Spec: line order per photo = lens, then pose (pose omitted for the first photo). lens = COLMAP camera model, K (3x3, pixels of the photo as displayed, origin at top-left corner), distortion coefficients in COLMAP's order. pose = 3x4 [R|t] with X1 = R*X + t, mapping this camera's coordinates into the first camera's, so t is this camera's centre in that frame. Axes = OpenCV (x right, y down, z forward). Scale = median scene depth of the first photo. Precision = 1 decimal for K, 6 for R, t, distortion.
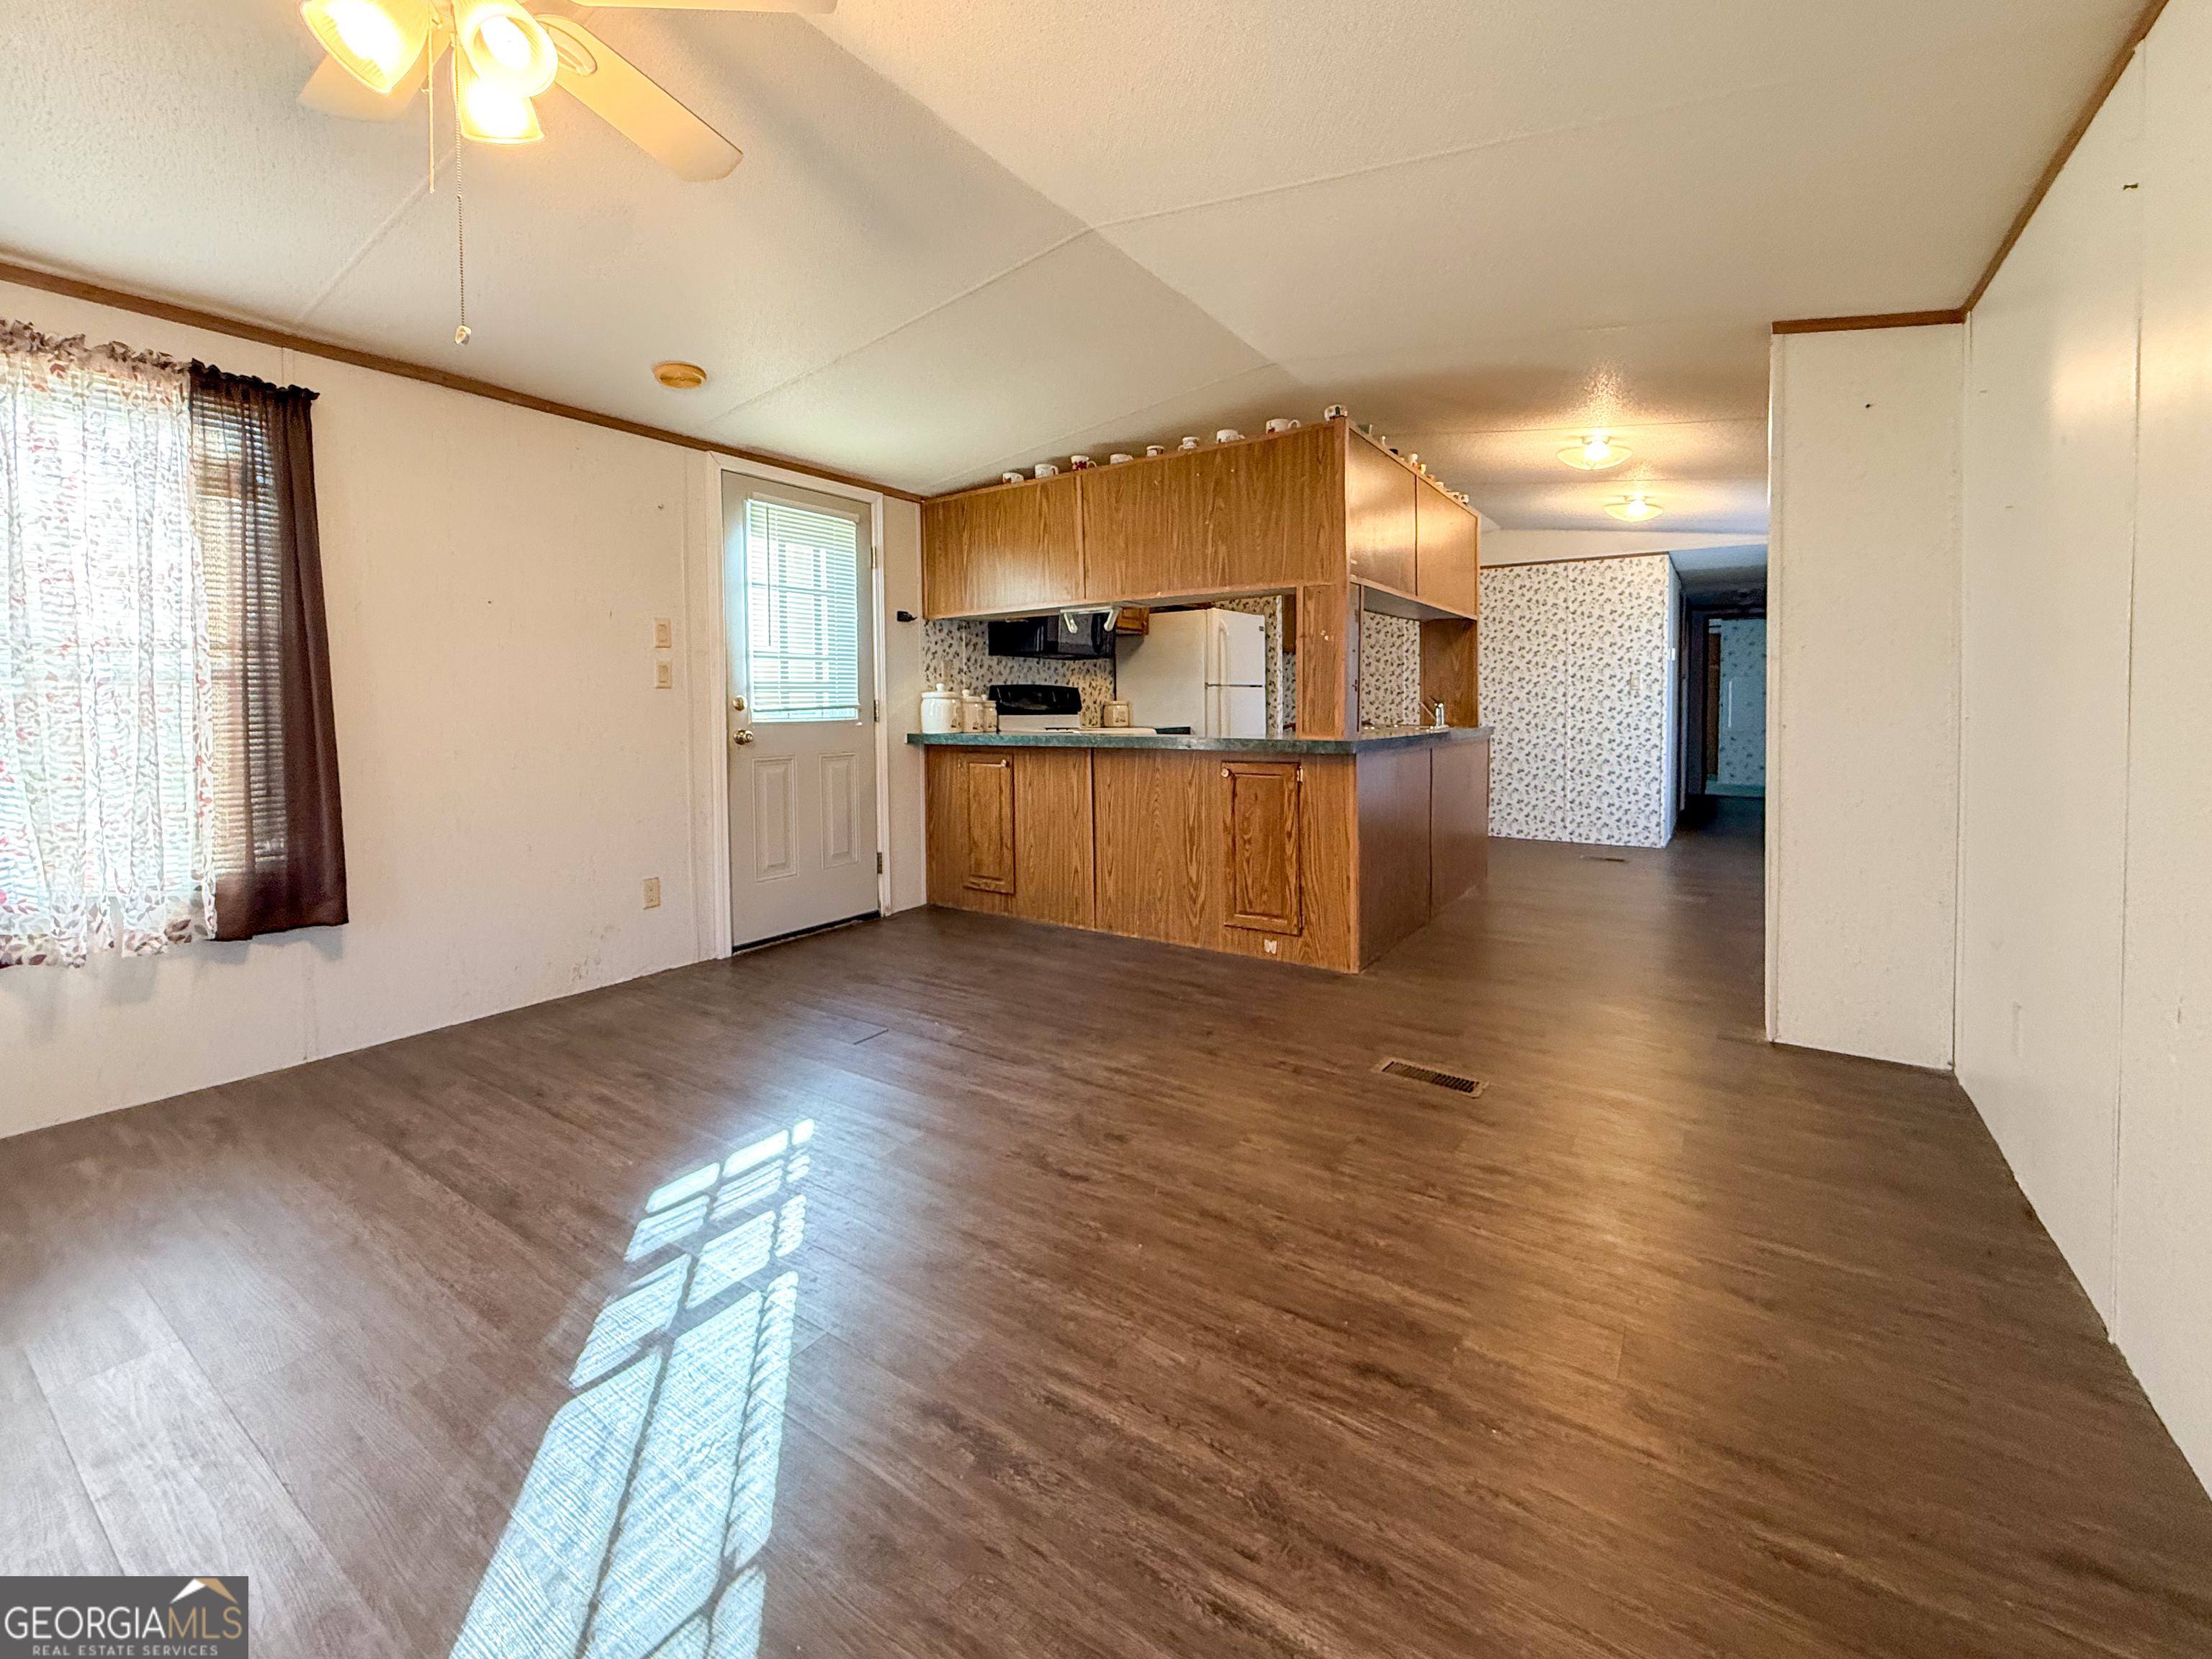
lens RADIAL K [[895.8, 0, 1084.7], [0, 895.8, 739.3], [0, 0, 1]] dist [0.001482, -0.000833]
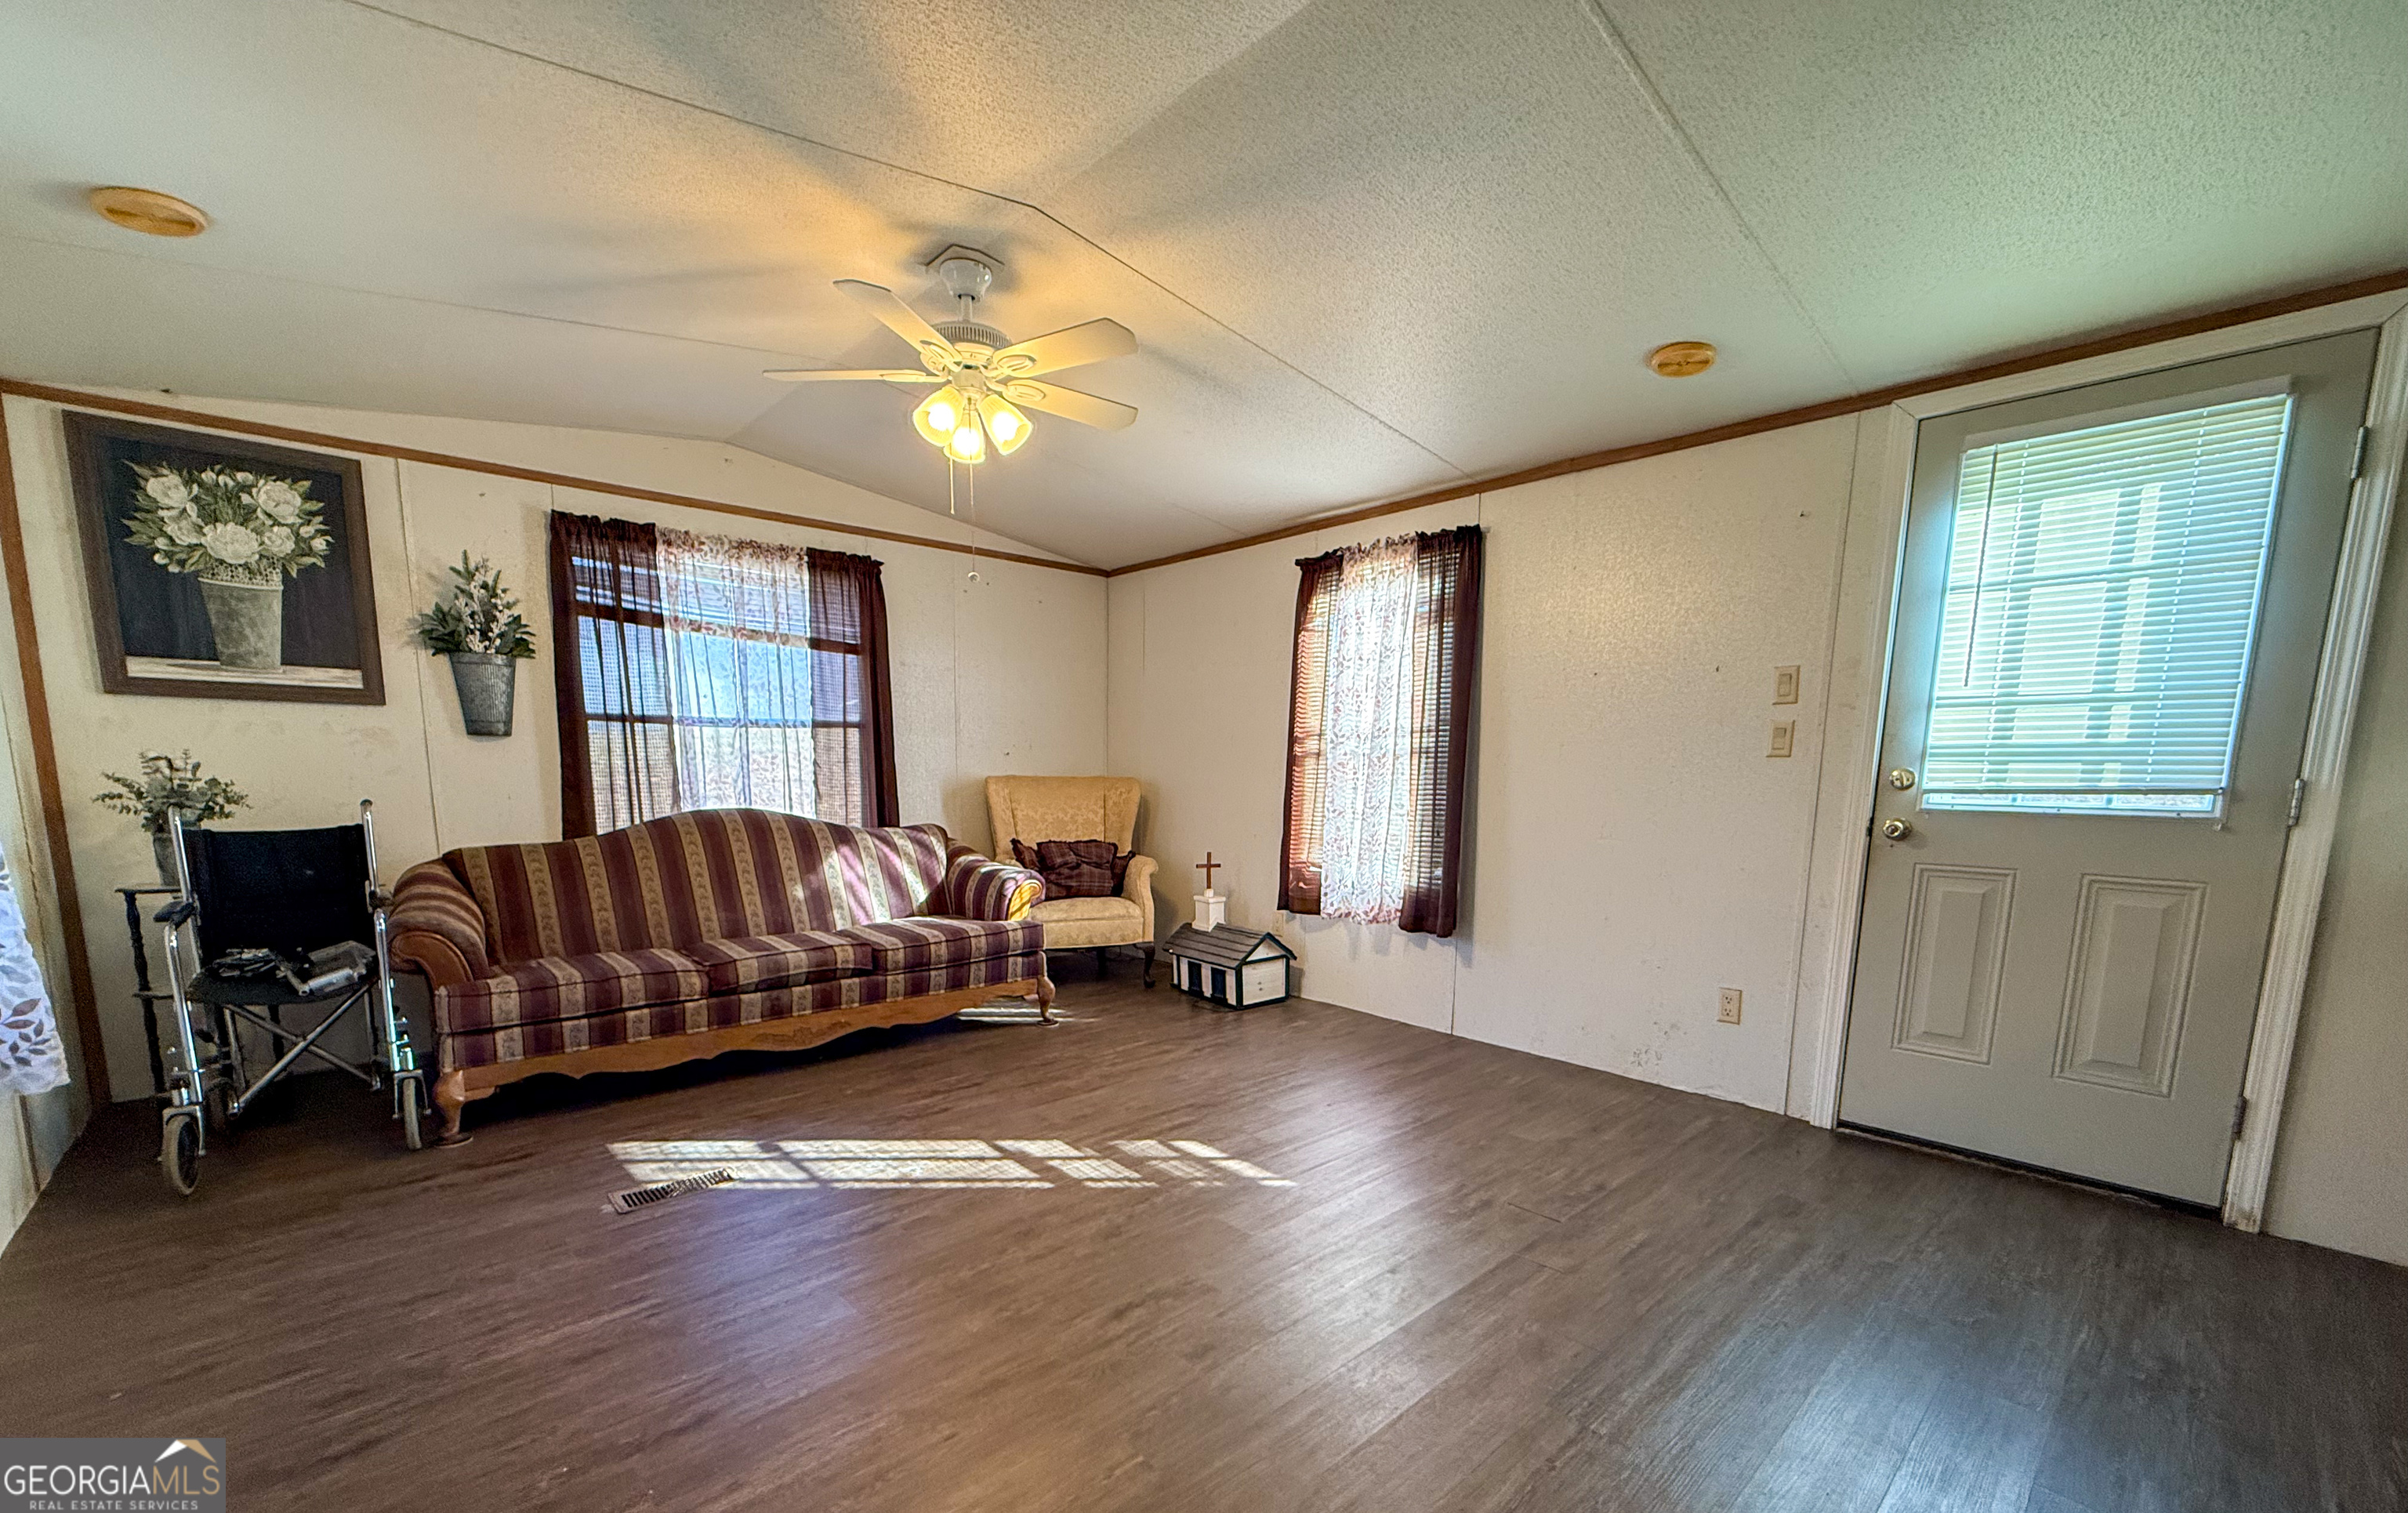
lens RADIAL K [[1007.3, 0, 1225.3], [0, 1007.3, 915.9], [0, 0, 1]] dist [0.001590, -0.000210]
pose [[-0.206983, 0.155984, -0.965830, 0.475230], [-0.042844, 0.984816, 0.168232, -0.045261], [0.977406, 0.076201, -0.197157, 0.675498]]
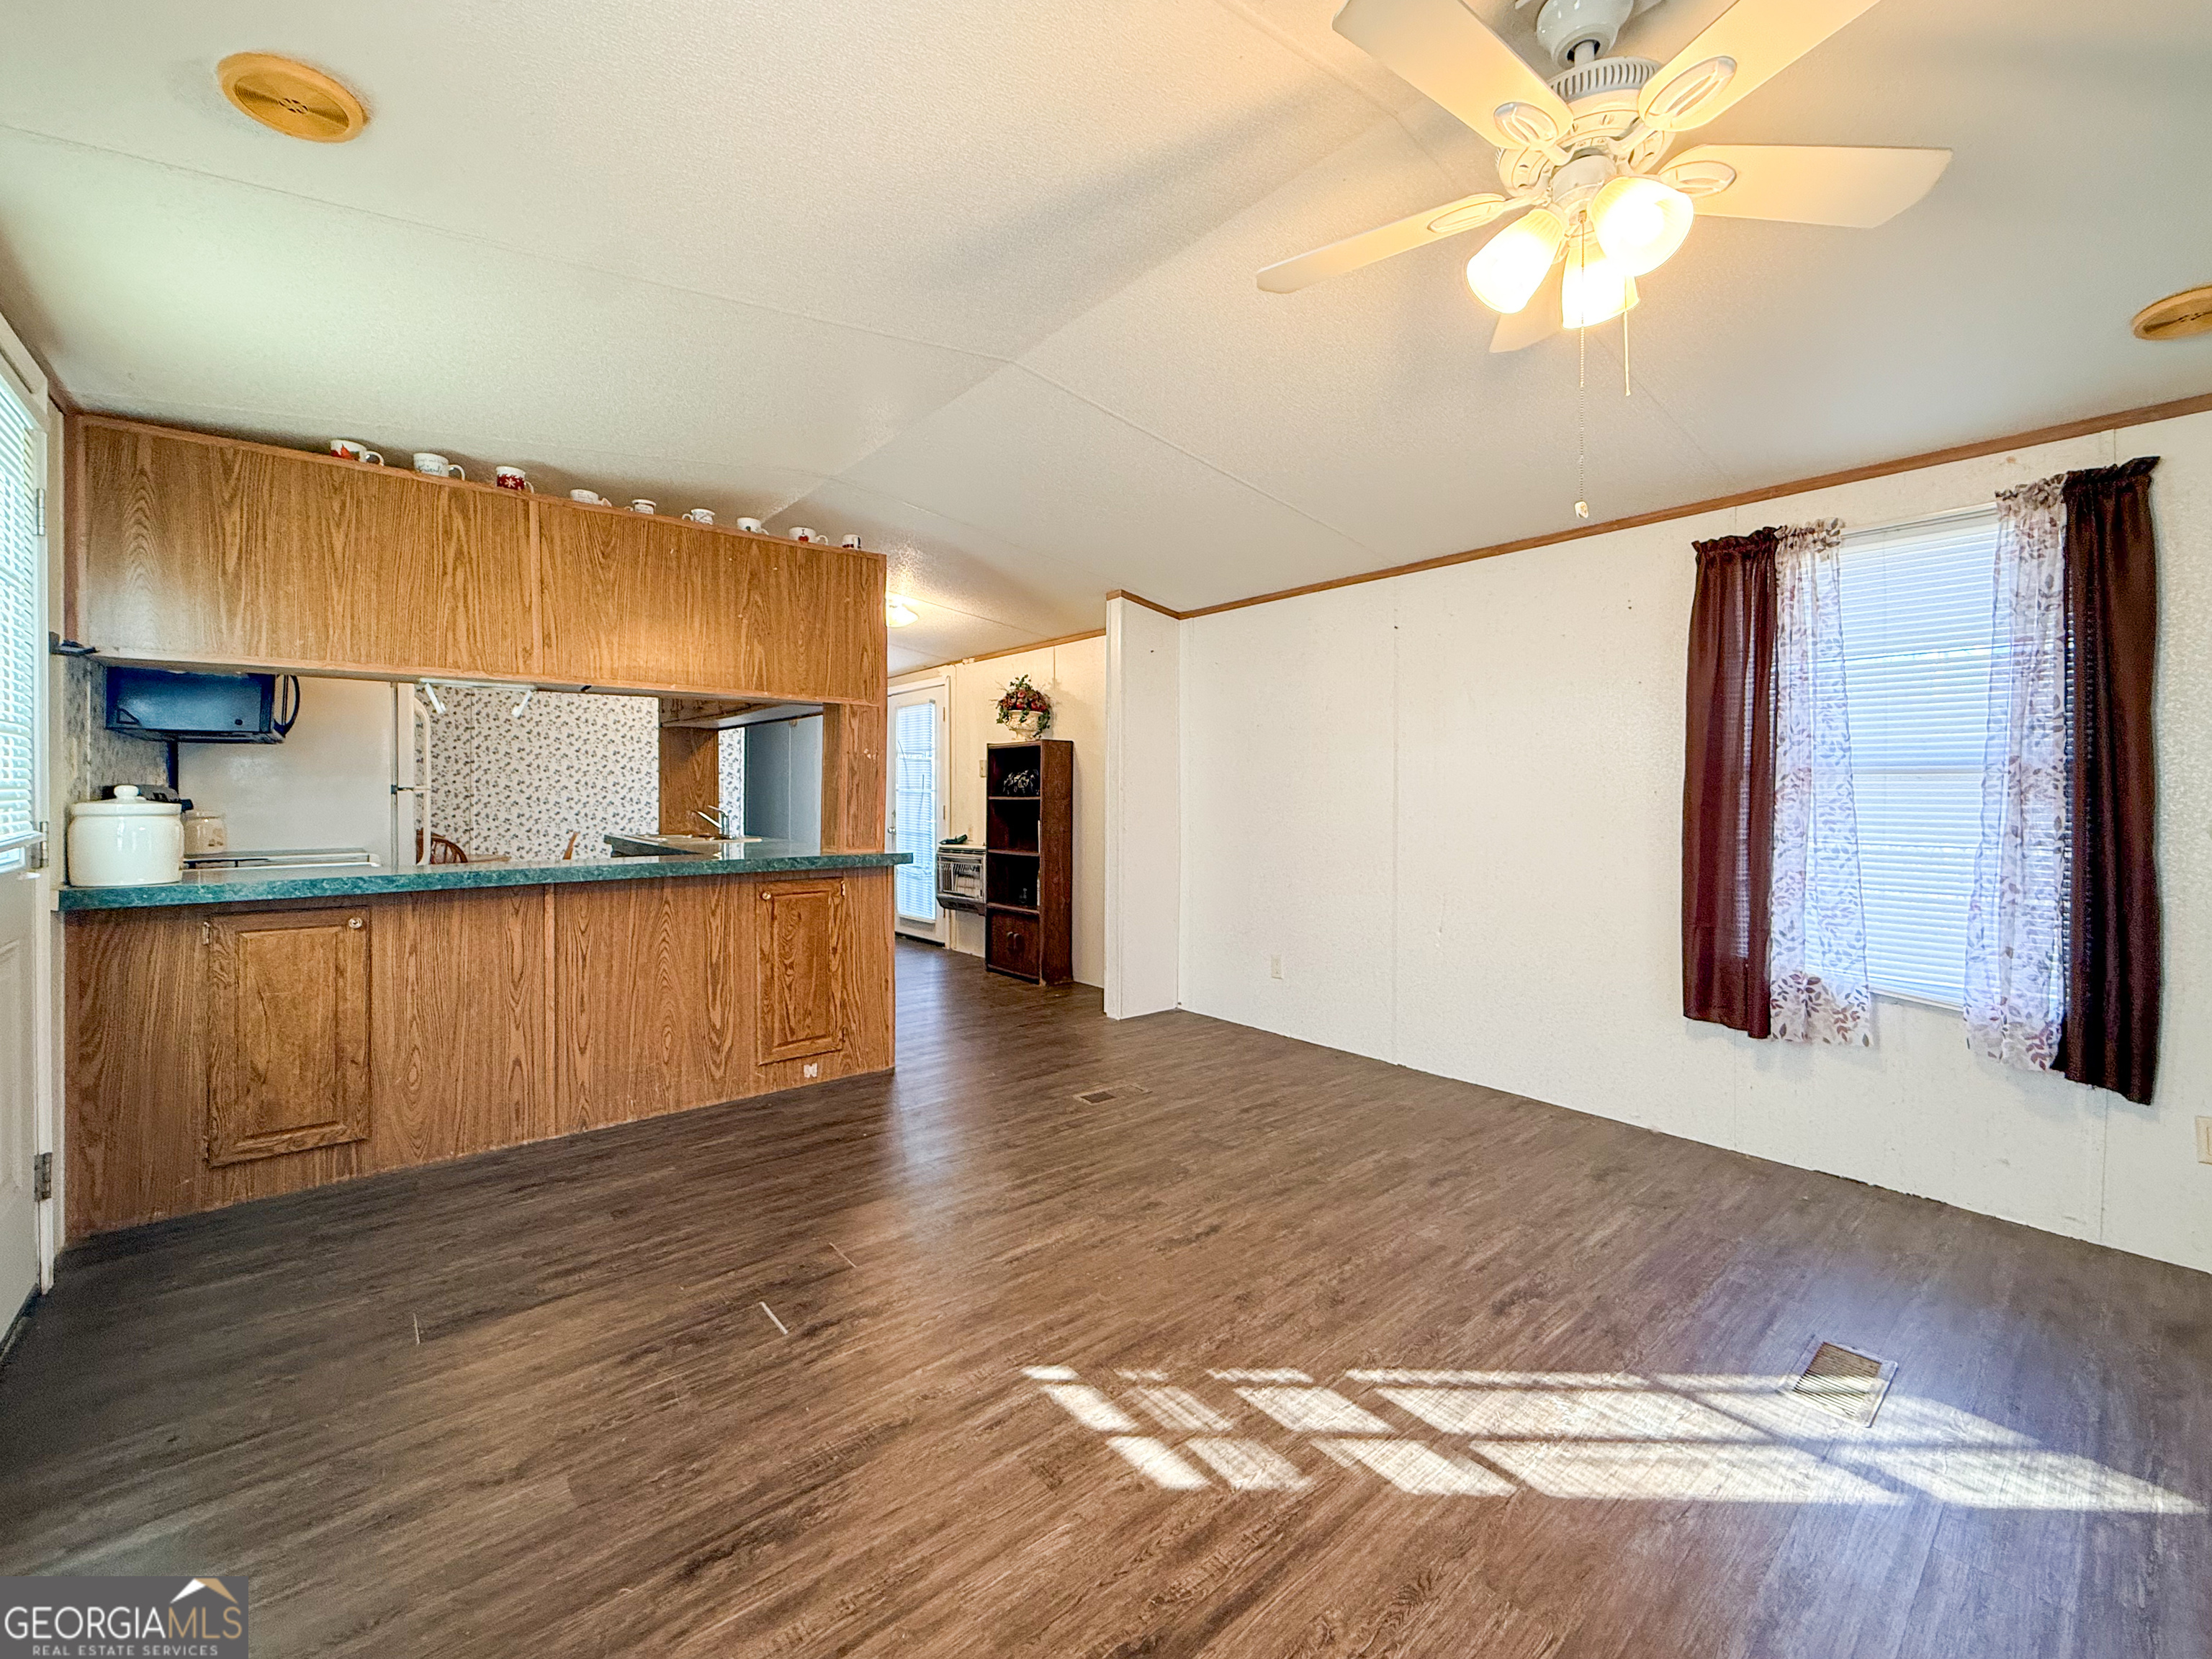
lens RADIAL K [[895.8, 0, 1103.9], [0, 895.8, 811.8], [0, 0, 1]] dist [0.001482, -0.000833]
pose [[0.278602, -0.010808, 0.960346, -0.625911], [0.034641, 0.999399, 0.001199, -0.037083], [-0.959782, 0.032933, 0.278809, 0.418187]]
